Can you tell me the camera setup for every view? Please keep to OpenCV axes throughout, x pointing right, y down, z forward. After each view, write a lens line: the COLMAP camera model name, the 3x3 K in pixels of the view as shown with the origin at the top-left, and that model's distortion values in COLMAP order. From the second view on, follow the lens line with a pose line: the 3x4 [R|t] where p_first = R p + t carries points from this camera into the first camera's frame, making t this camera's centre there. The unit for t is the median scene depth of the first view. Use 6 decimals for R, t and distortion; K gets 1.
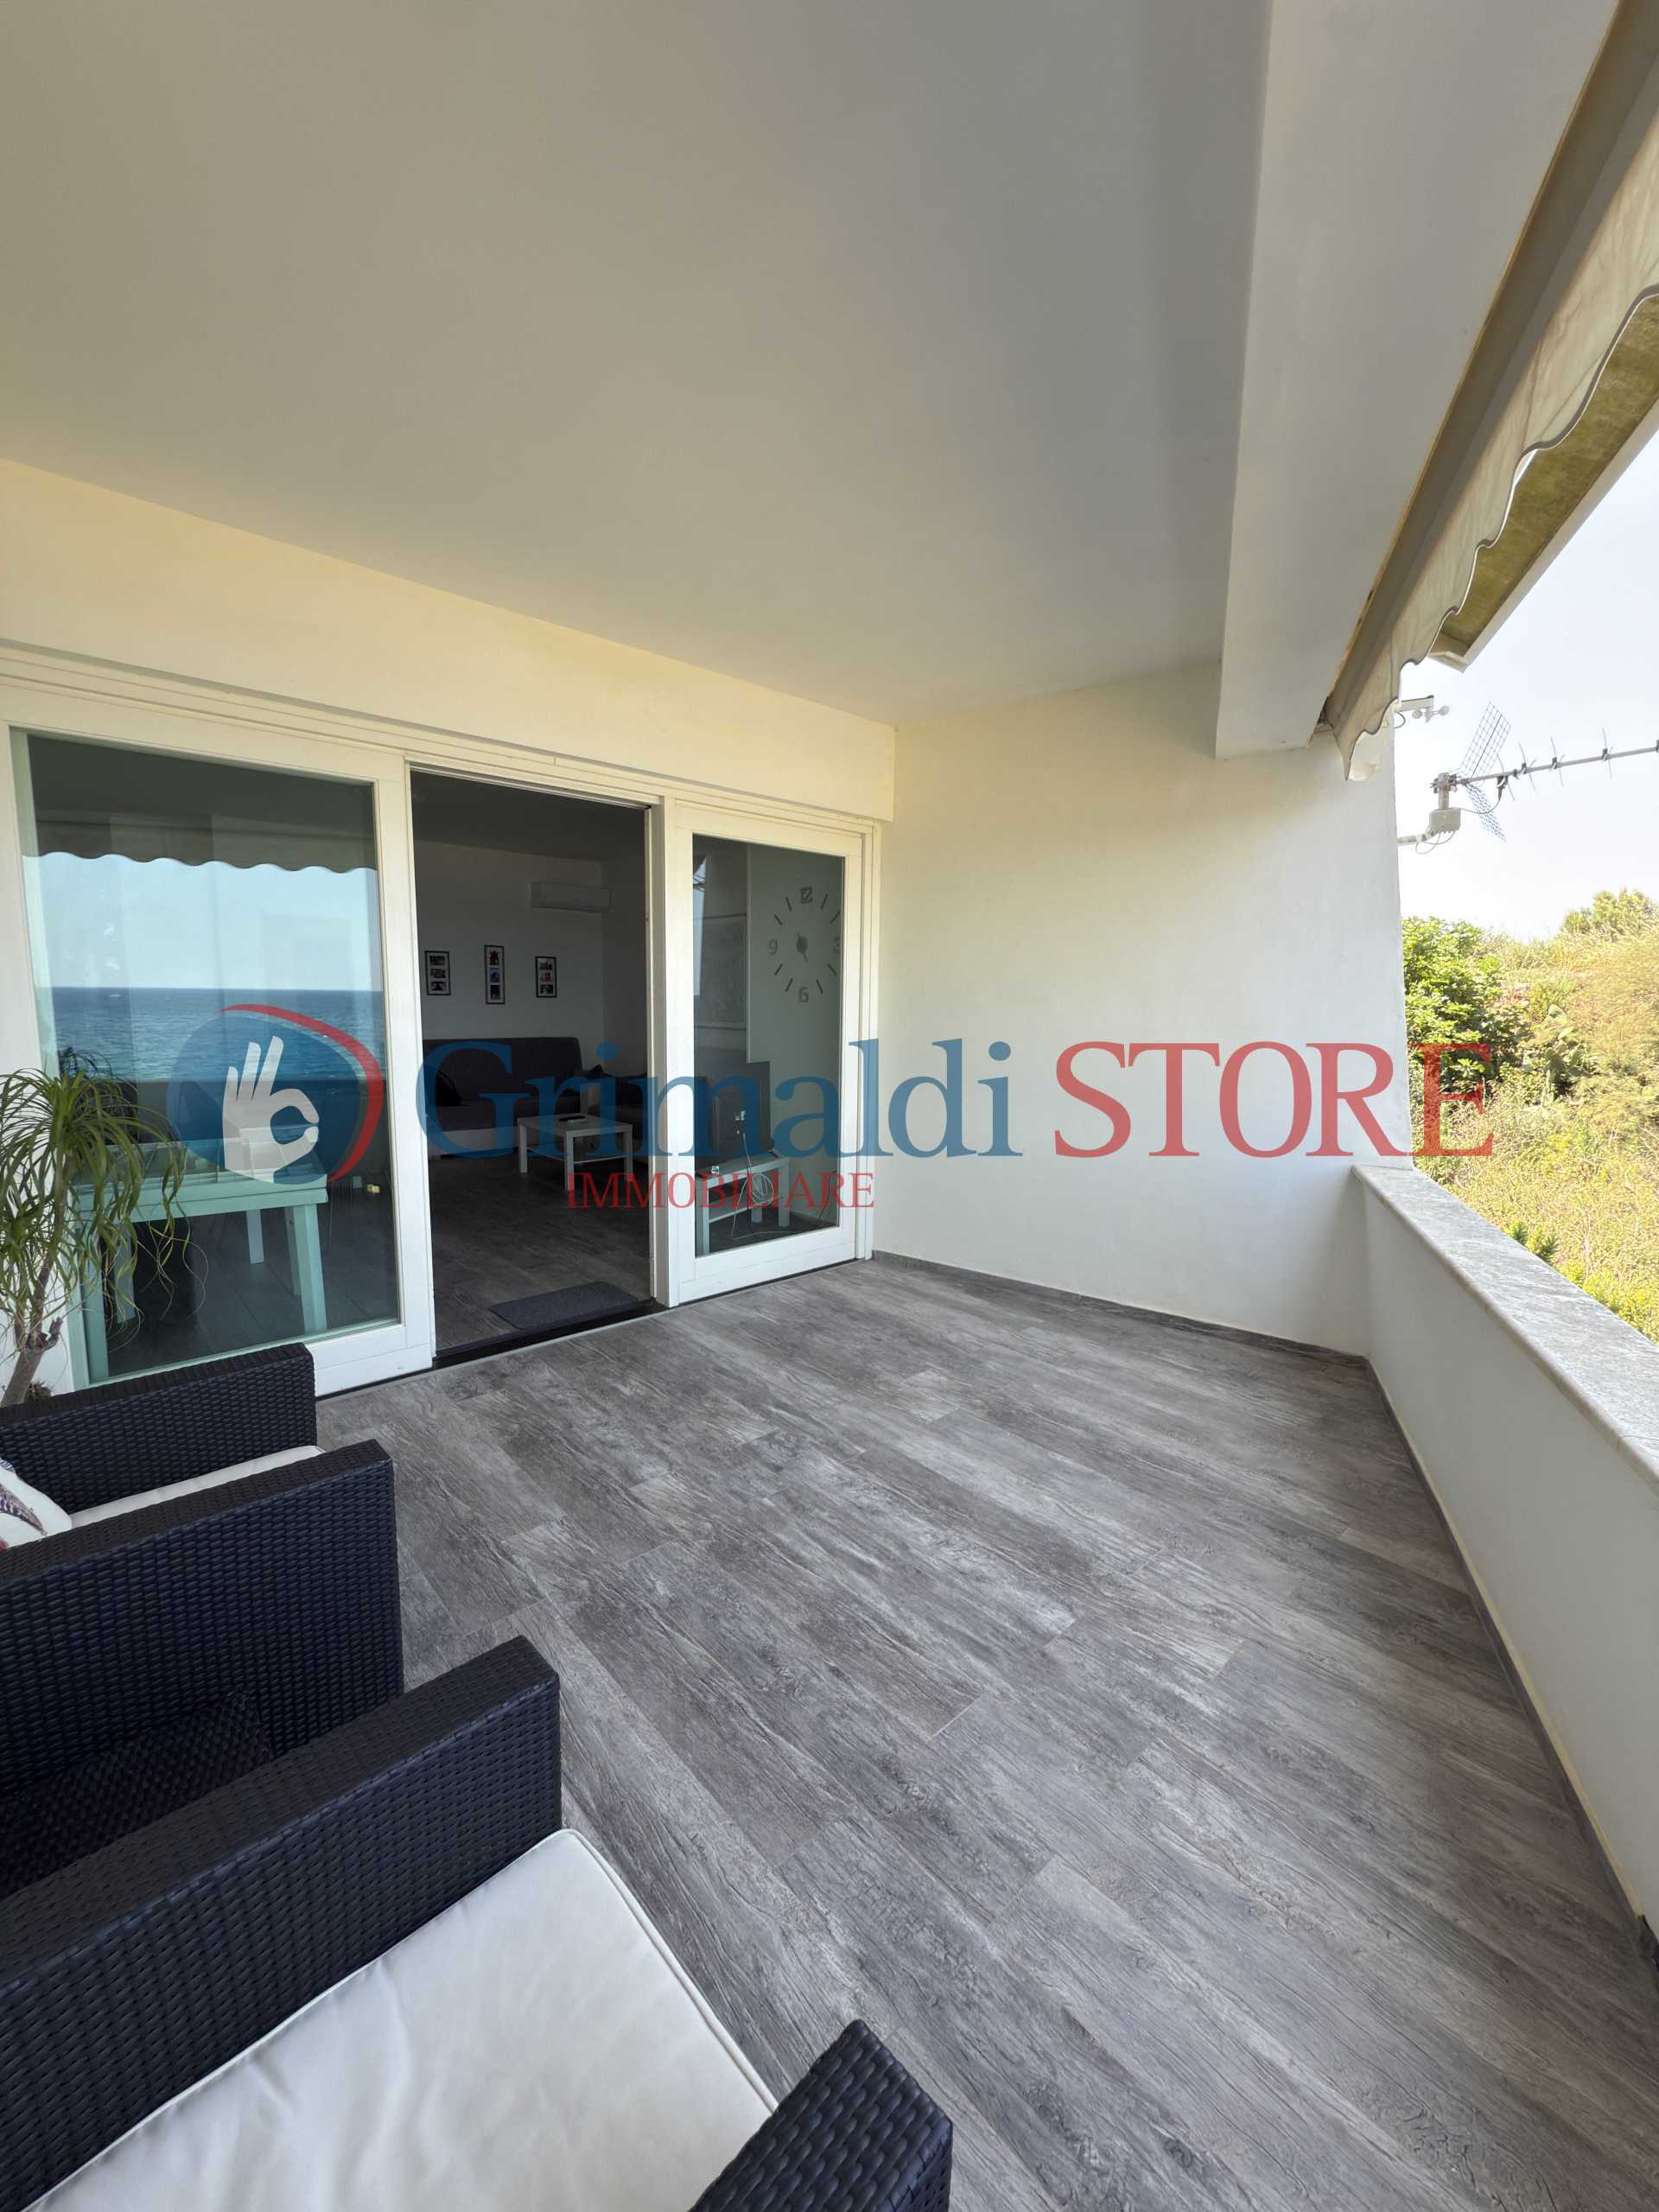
lens RADIAL K [[880.2, 0, 830.4], [0, 880.2, 1105.8], [0, 0, 1]] dist [-0.000952, 0.000923]
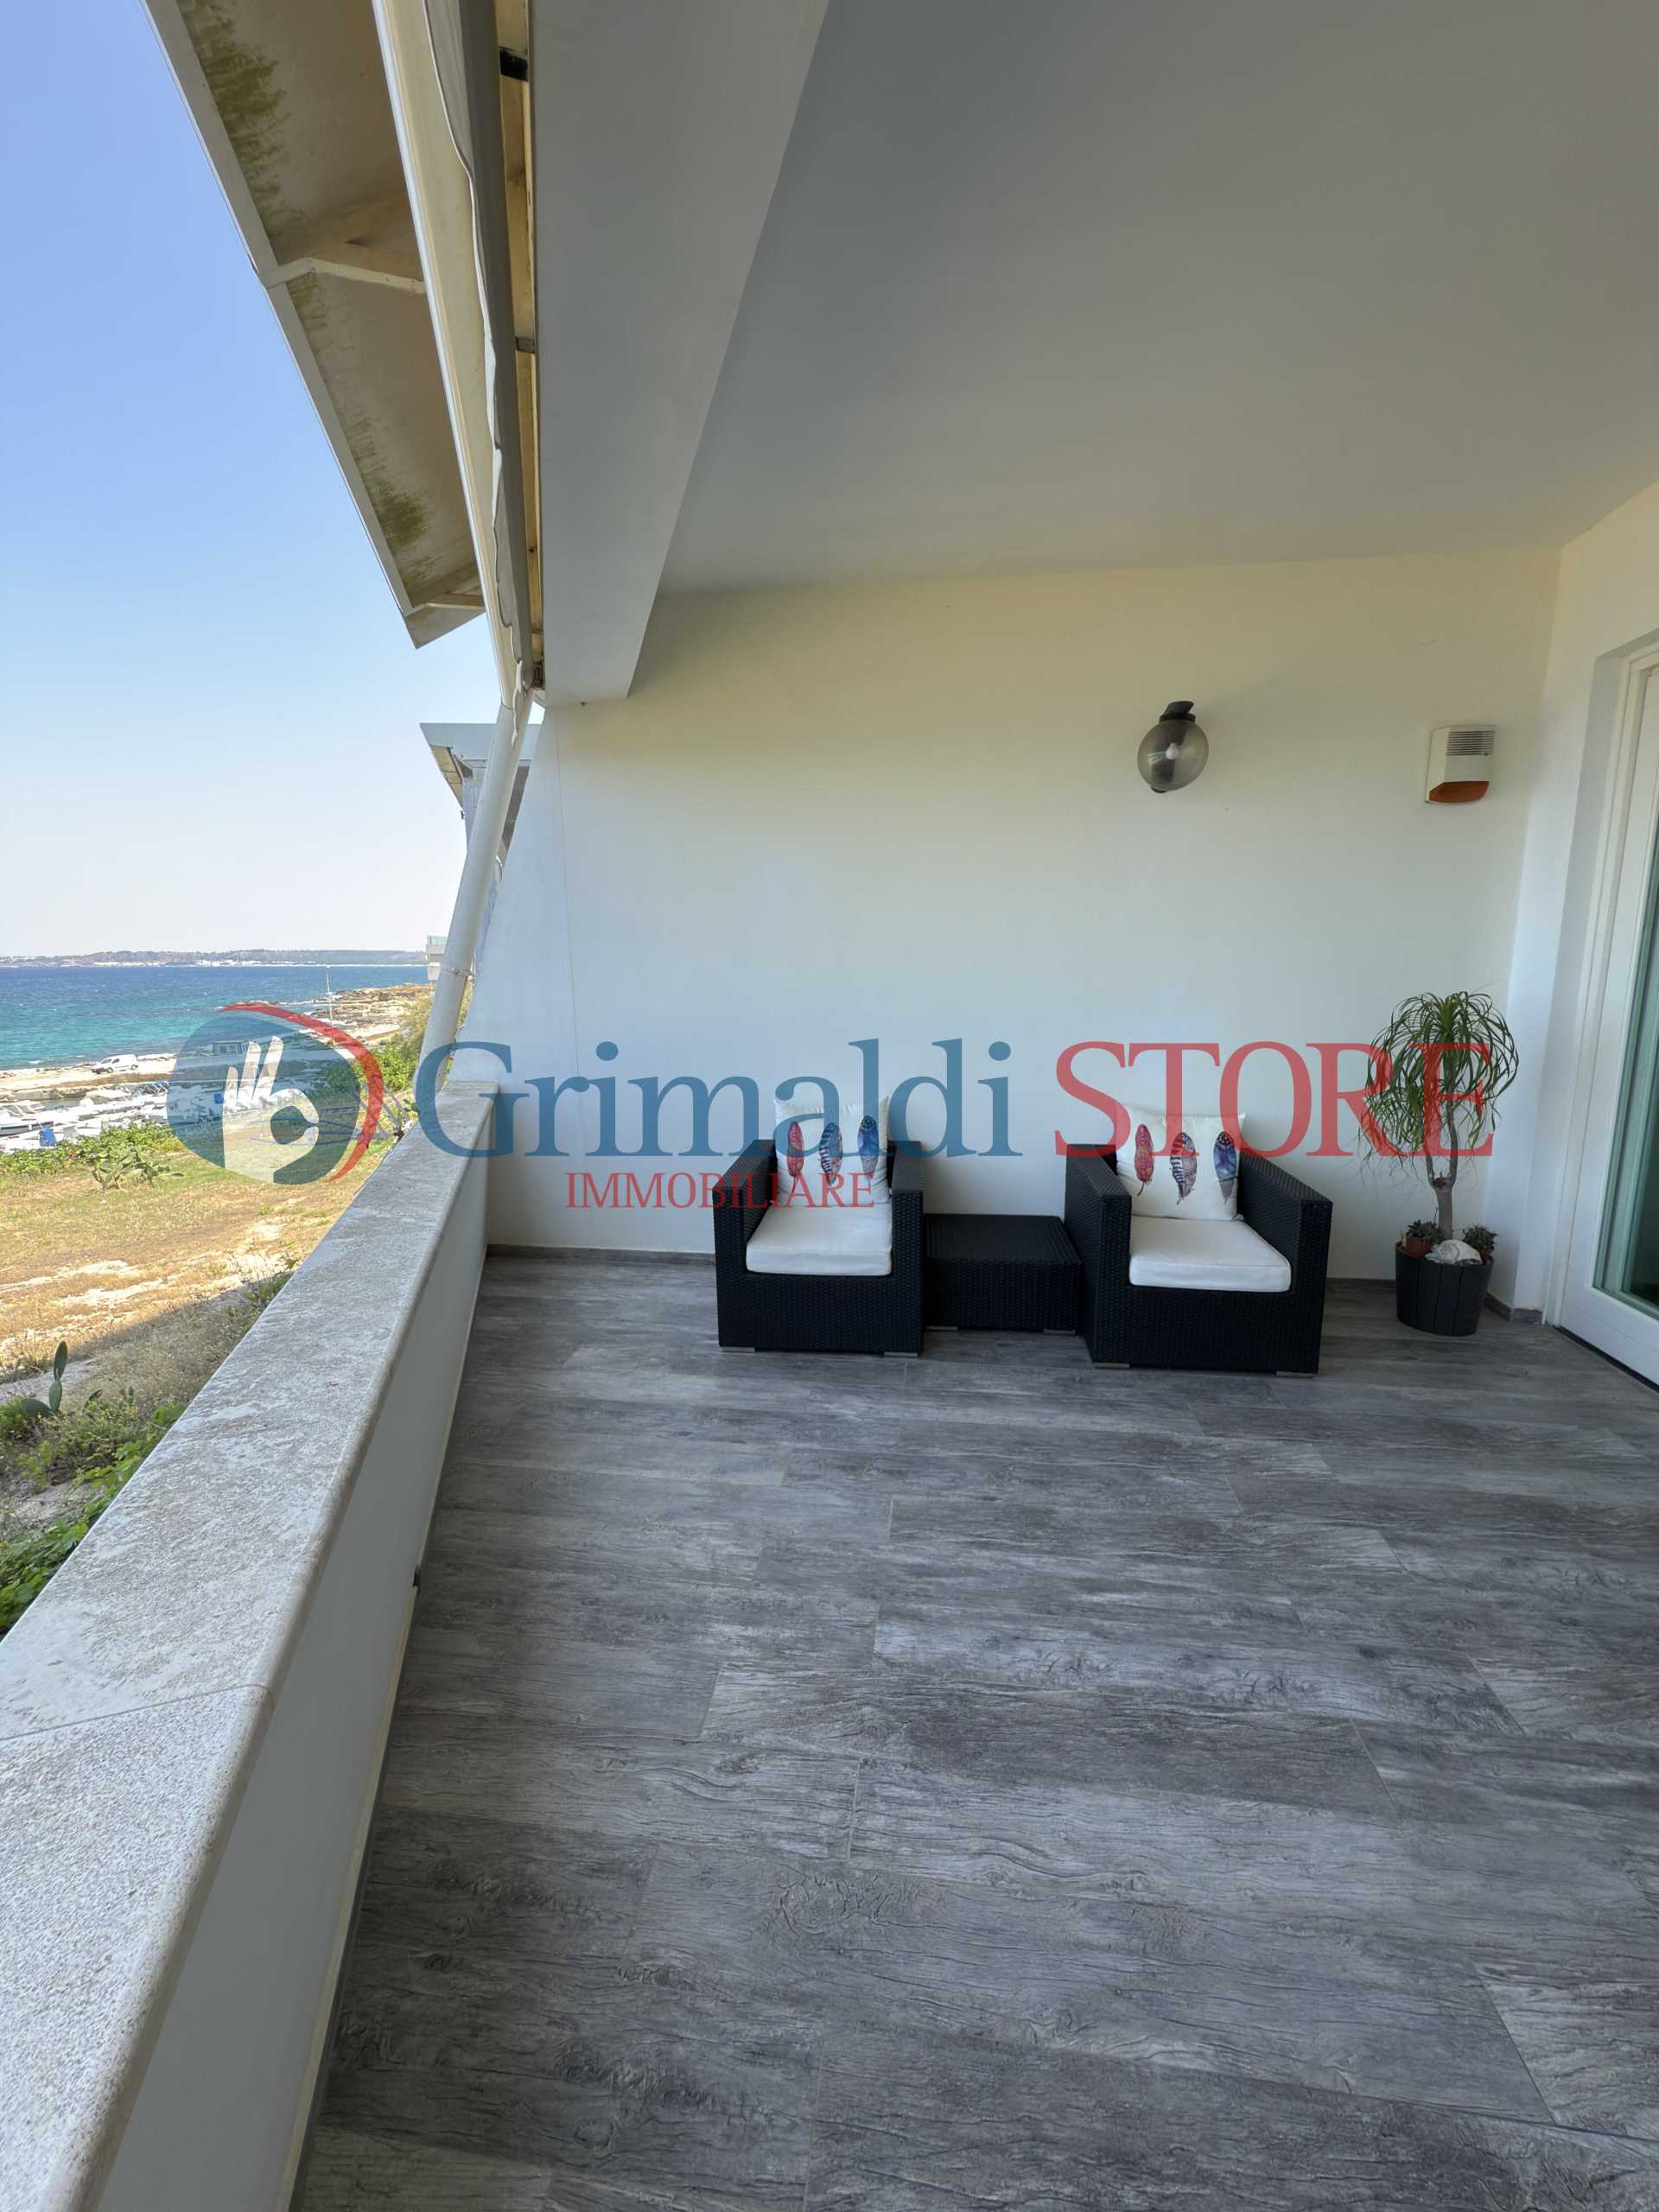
lens RADIAL K [[880.2, 0, 830.6], [0, 880.2, 1107.3], [0, 0, 1]] dist [-0.000952, 0.000923]
pose [[-0.766040, 0.096364, -0.635528, 0.799497], [-0.085423, 0.964668, 0.249236, -0.131873], [0.637091, 0.245213, -0.730743, 1.461597]]
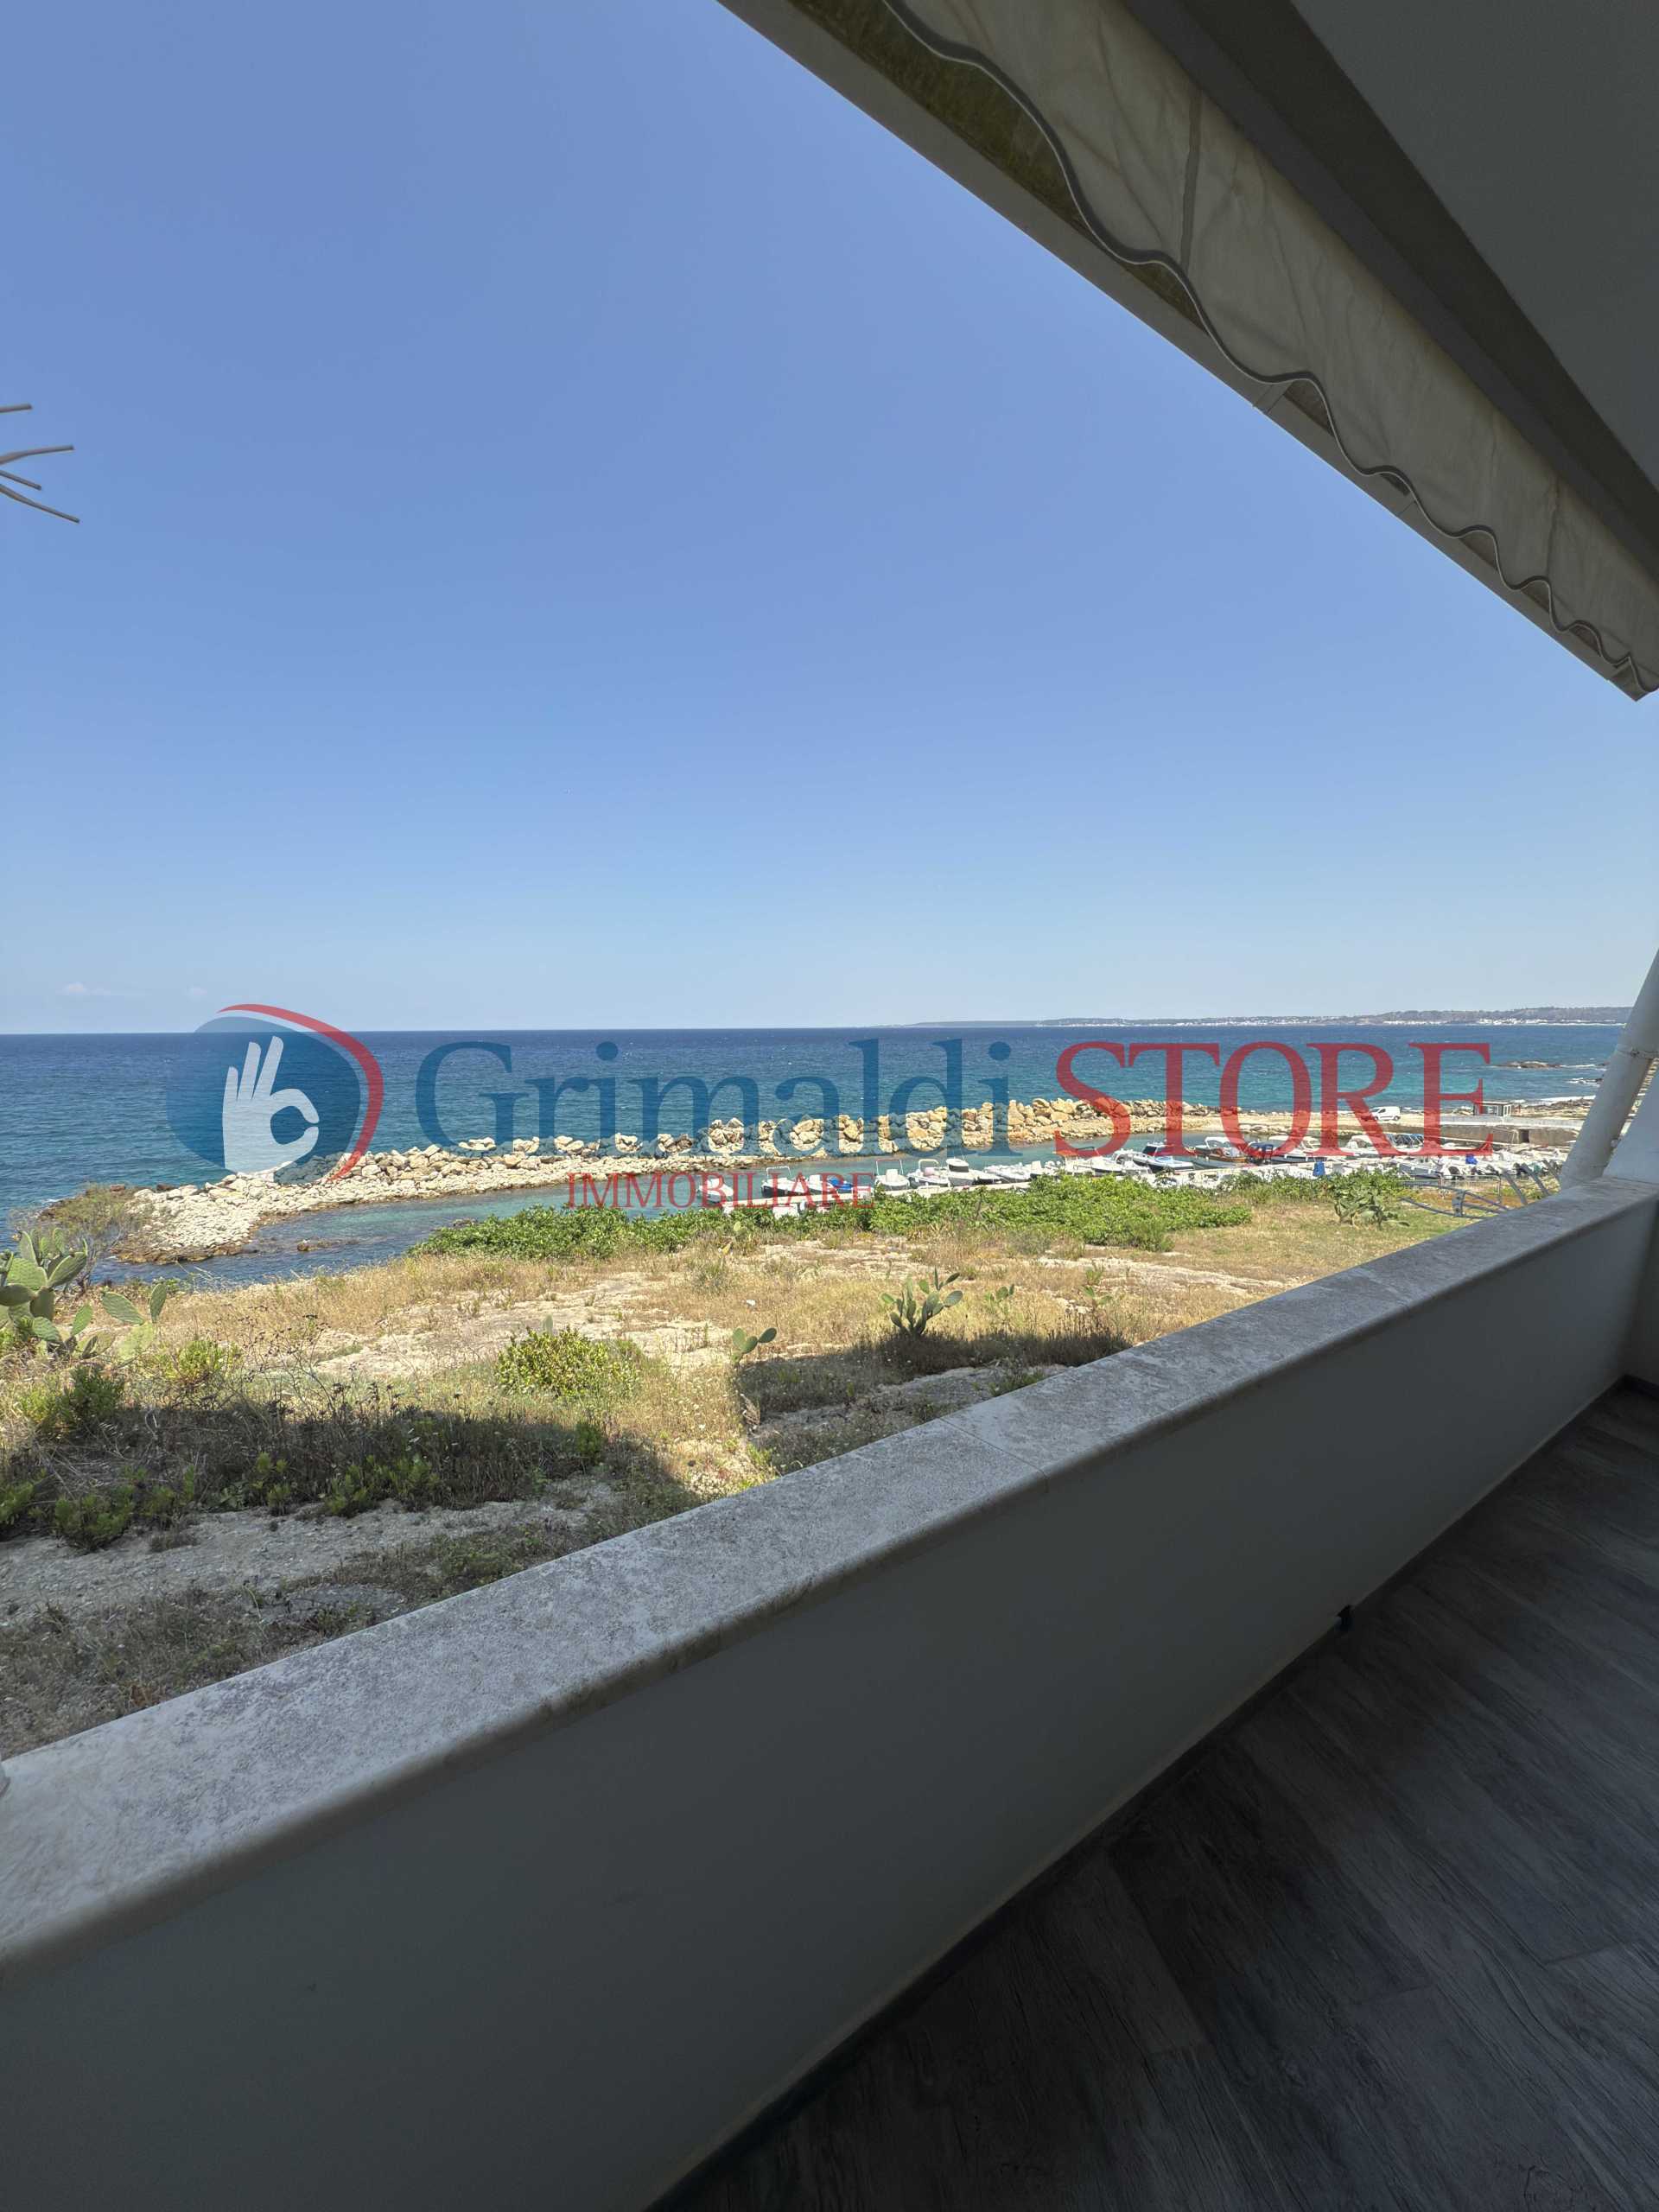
lens RADIAL K [[880.2, 0, 832.2], [0, 880.2, 1107.2], [0, 0, 1]] dist [-0.000952, 0.000923]
pose [[-0.852737, -0.056460, 0.519280, 0.605041], [0.059481, 0.977178, 0.203923, -0.197256], [-0.518943, 0.204780, -0.829918, 1.656369]]
